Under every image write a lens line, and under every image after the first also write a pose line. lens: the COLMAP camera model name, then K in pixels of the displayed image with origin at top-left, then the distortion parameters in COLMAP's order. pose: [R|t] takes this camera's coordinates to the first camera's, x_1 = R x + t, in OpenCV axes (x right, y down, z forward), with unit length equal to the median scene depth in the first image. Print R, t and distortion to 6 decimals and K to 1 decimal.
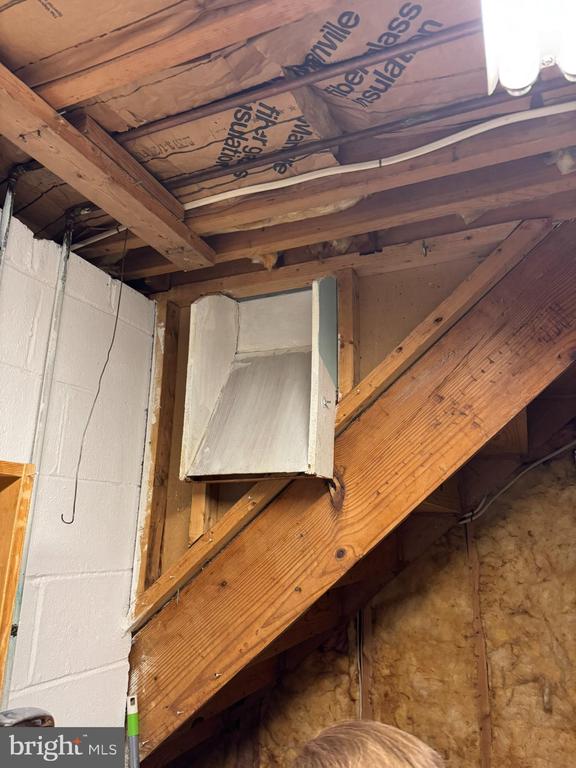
lens RADIAL K [[544.4, 0, 288.0], [0, 544.4, 384.0], [0, 0, 1]] dist [-0.003658, -0.003386]
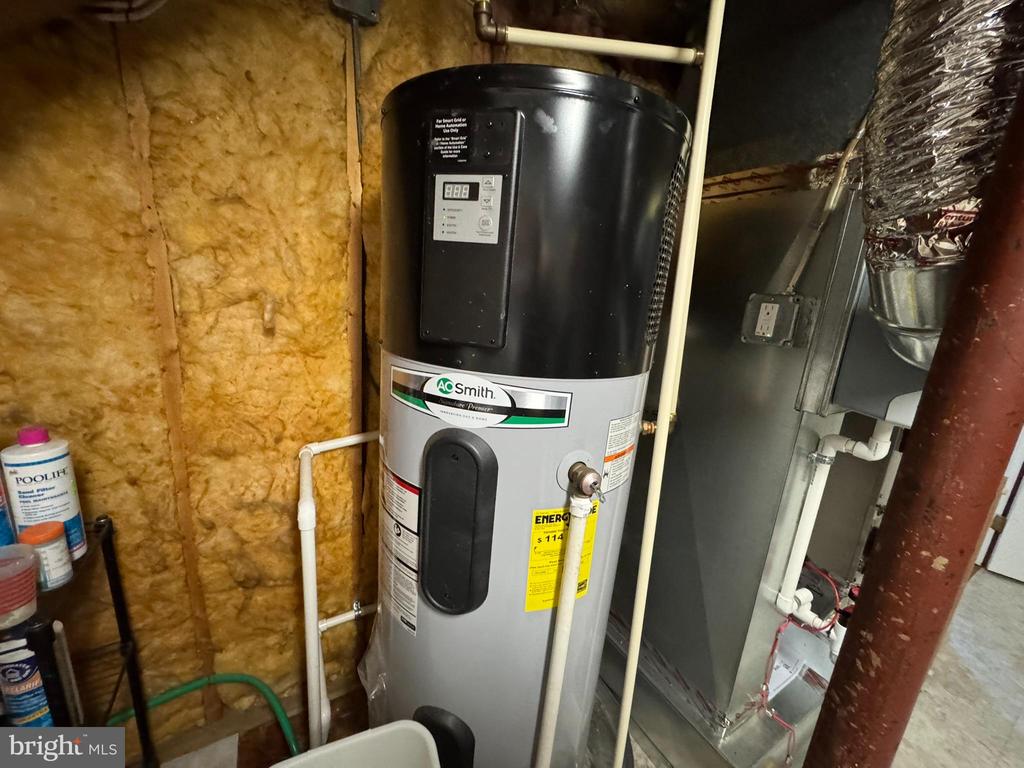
lens RADIAL K [[412.6, 0, 512.0], [0, 412.6, 384.0], [0, 0, 1]] dist [0.000466, -0.000132]
pose [[0.587960, -0.163114, 0.792274, 0.199474], [-0.263881, 0.887195, 0.378487, 0.339680], [-0.764637, -0.431601, 0.478592, 0.411842]]
